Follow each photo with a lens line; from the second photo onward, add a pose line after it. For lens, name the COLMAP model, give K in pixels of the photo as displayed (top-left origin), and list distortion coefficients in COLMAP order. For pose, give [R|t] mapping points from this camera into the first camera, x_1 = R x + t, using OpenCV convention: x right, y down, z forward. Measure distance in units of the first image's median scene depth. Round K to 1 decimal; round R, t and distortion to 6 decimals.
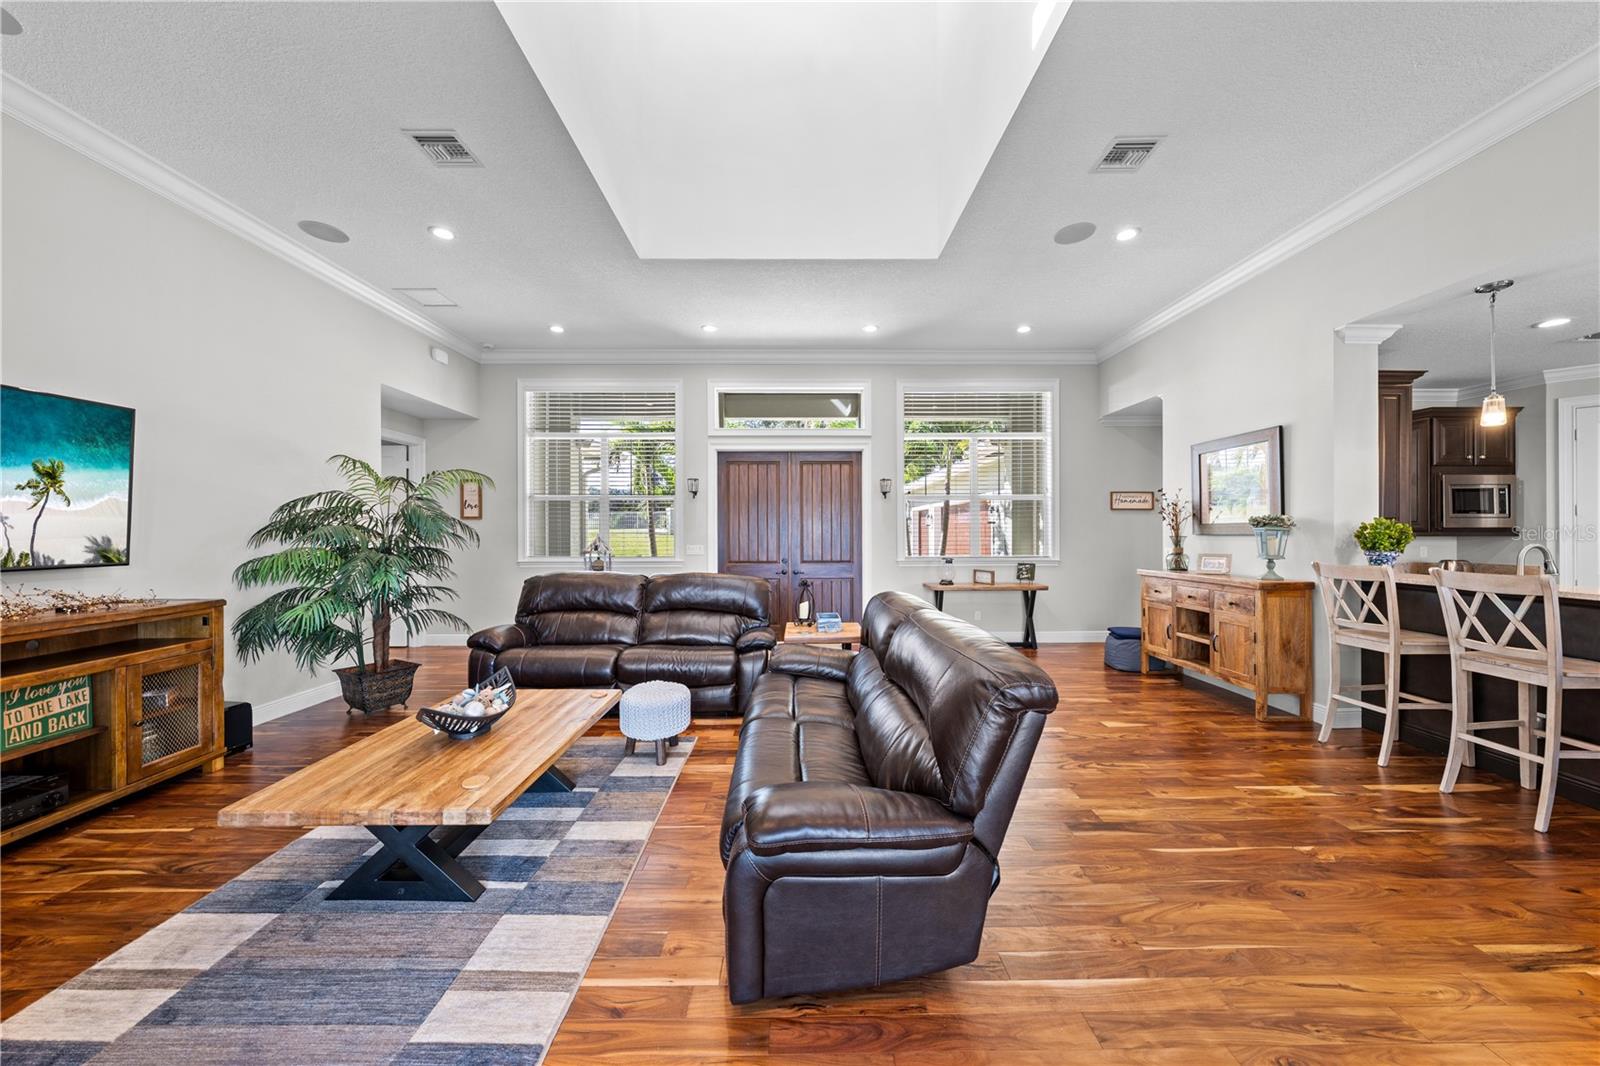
lens RADIAL K [[544.4, 0, 799.8], [0, 544.4, 530.4], [0, 0, 1]] dist [-0.000915, -0.000170]
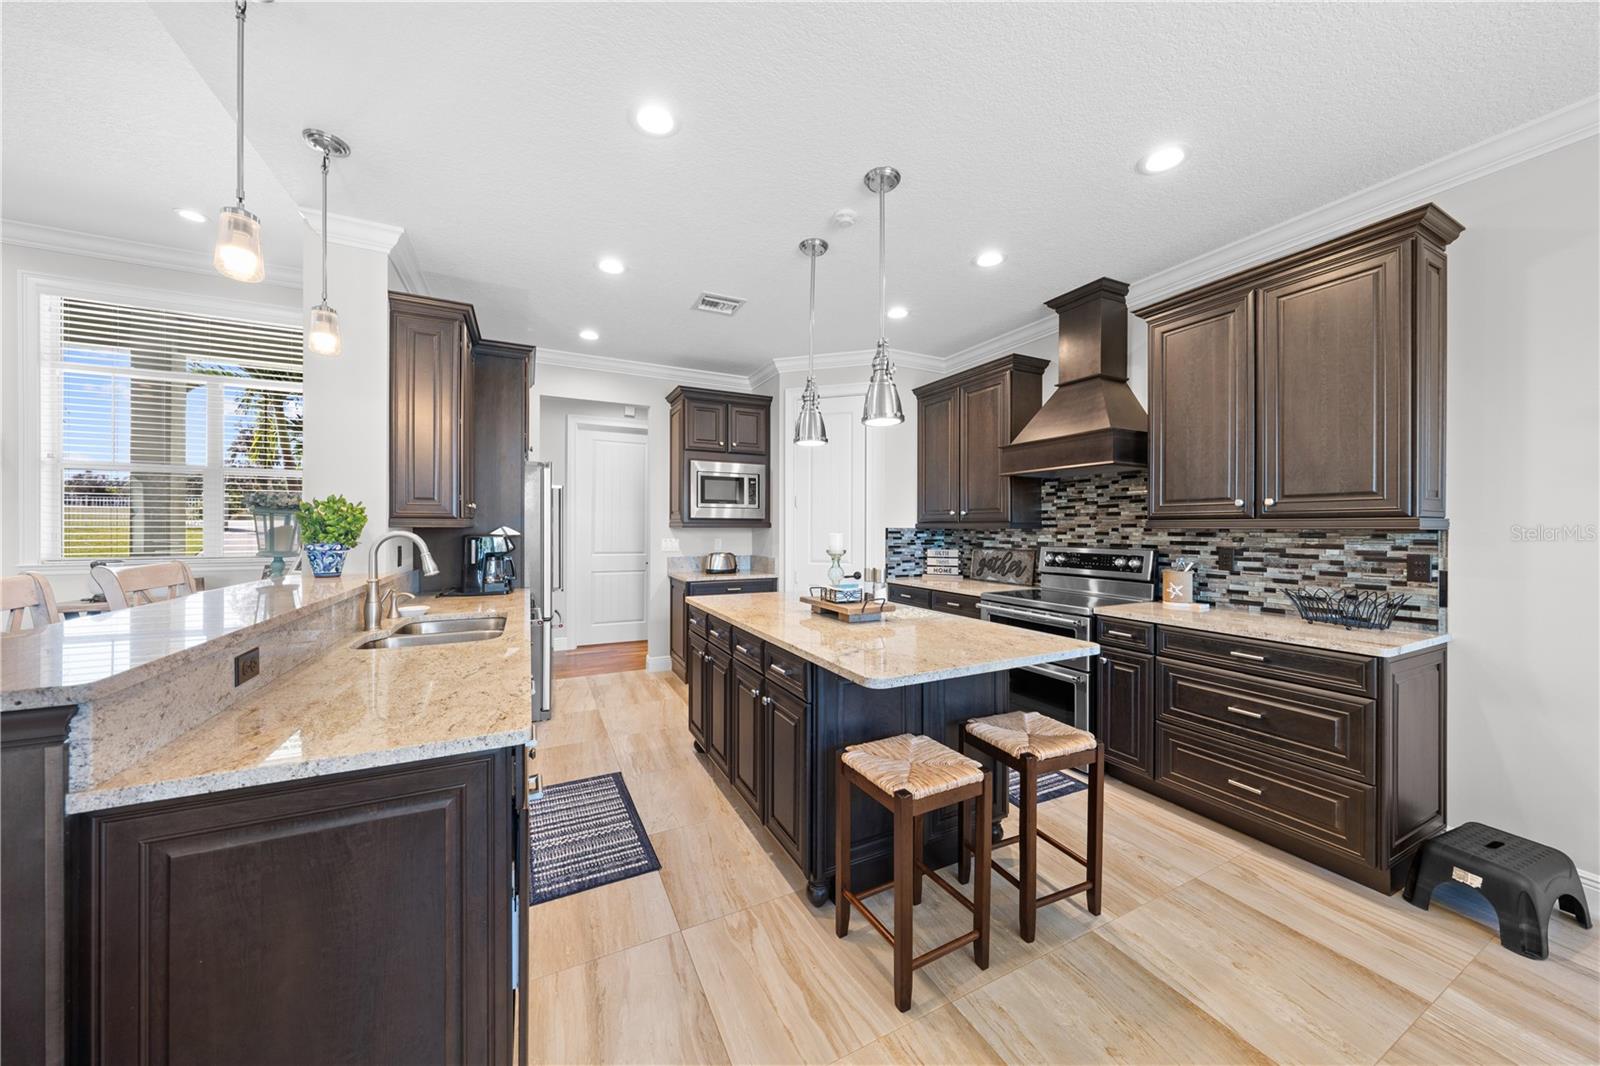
lens RADIAL K [[540.4, 0, 802.4], [0, 540.4, 528.3], [0, 0, 1]] dist [-0.000145, -0.000088]
pose [[0.898886, 0.004416, 0.438160, 0.707947], [-0.006533, 0.999973, 0.003324, 0.005405], [-0.438134, -0.005850, 0.898891, 0.069011]]
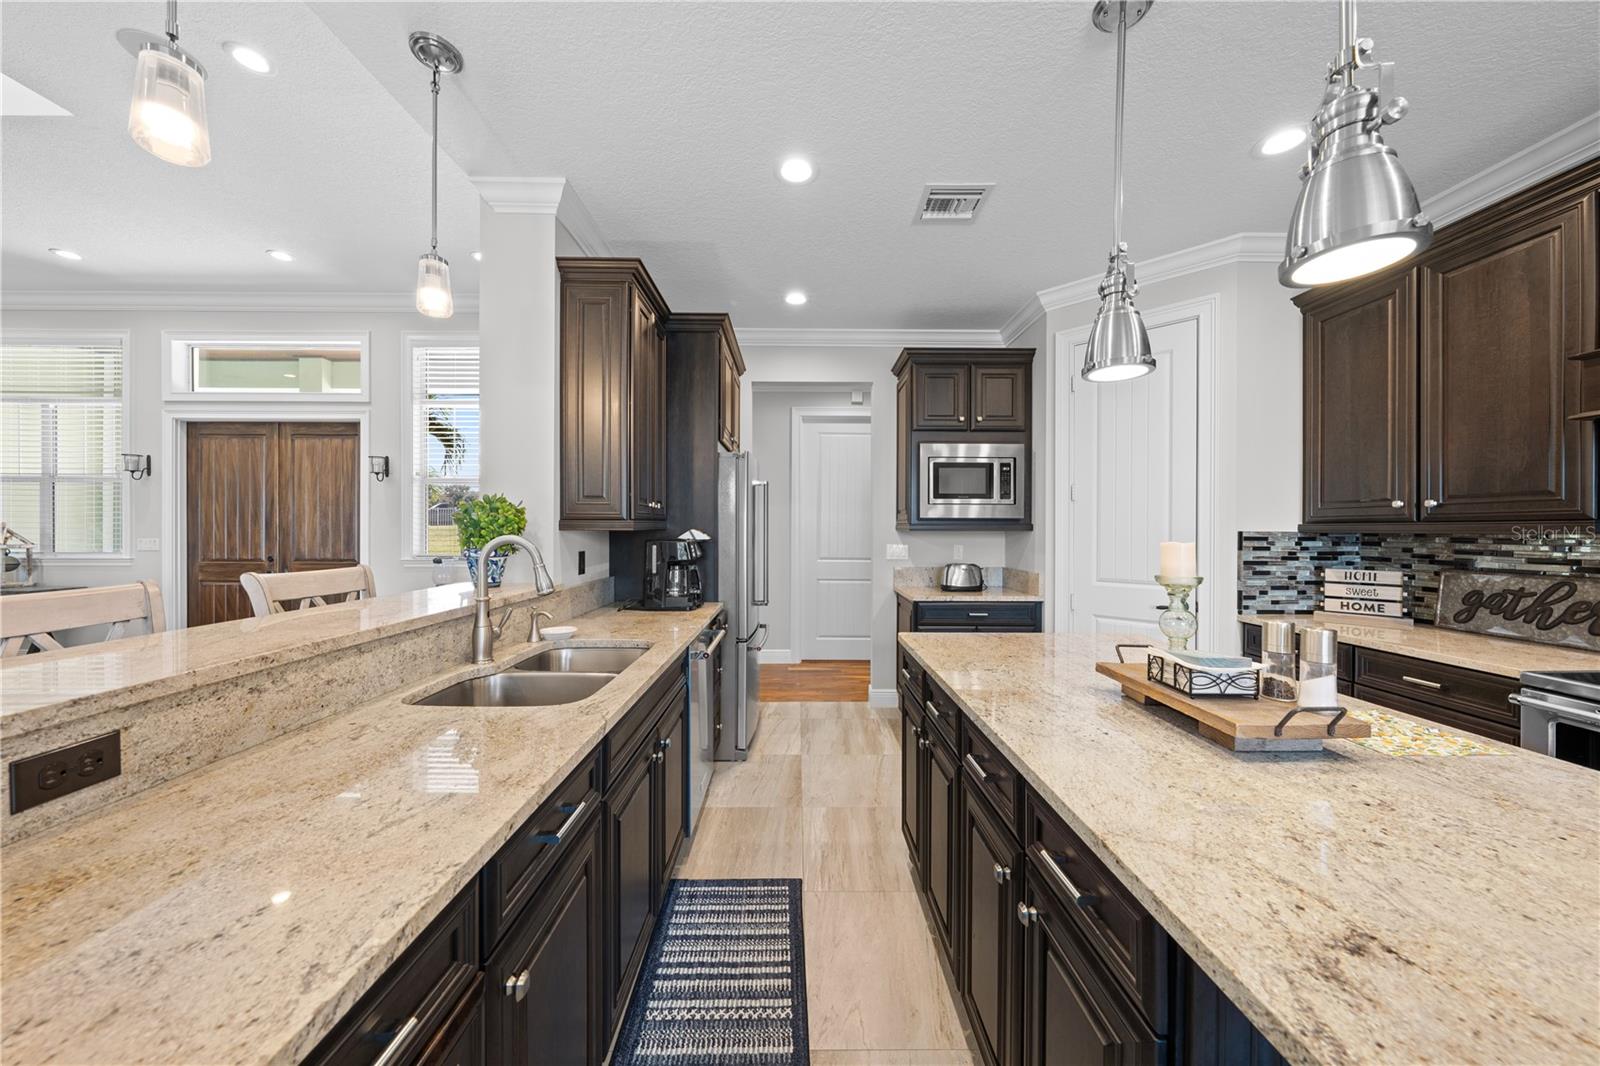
lens RADIAL K [[541.5, 0, 802.0], [0, 541.5, 532.0], [0, 0, 1]] dist [-0.002201, -0.000227]
pose [[0.999978, 0.005593, -0.003521, 0.767585], [-0.005565, 0.999953, 0.007902, 0.005490], [0.003565, -0.007883, 0.999963, 0.217849]]
